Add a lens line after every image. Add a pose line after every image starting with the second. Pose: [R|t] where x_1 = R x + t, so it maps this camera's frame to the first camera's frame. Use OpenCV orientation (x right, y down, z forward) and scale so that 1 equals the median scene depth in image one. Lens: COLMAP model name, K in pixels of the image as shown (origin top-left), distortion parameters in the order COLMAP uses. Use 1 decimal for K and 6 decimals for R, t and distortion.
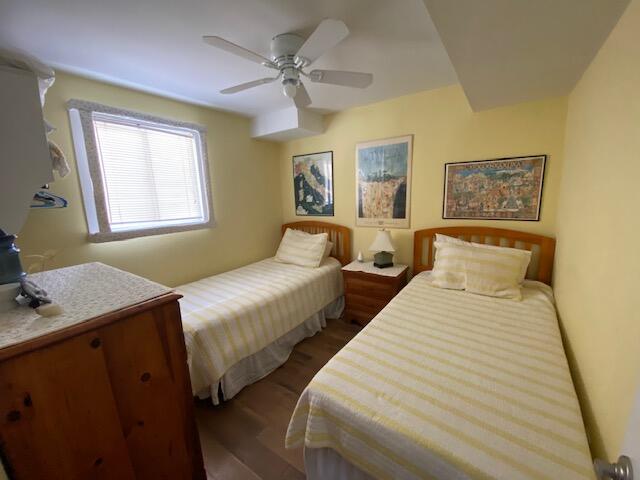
lens RADIAL K [[259.8, 0, 316.6], [0, 259.8, 238.6], [0, 0, 1]] dist [0.023529, -0.022040]
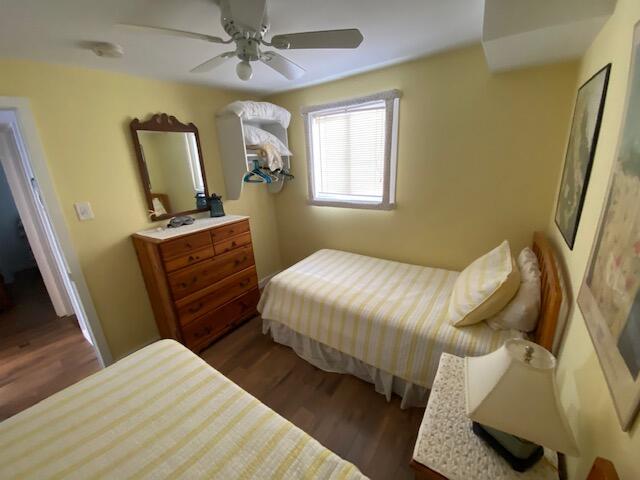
lens RADIAL K [[259.8, 0, 316.6], [0, 259.8, 238.6], [0, 0, 1]] dist [0.023529, -0.022040]
pose [[-0.017814, 0.319693, -0.947354, 0.562112], [-0.116298, 0.940410, 0.319536, -0.236014], [0.993055, 0.115867, 0.020427, 0.846651]]
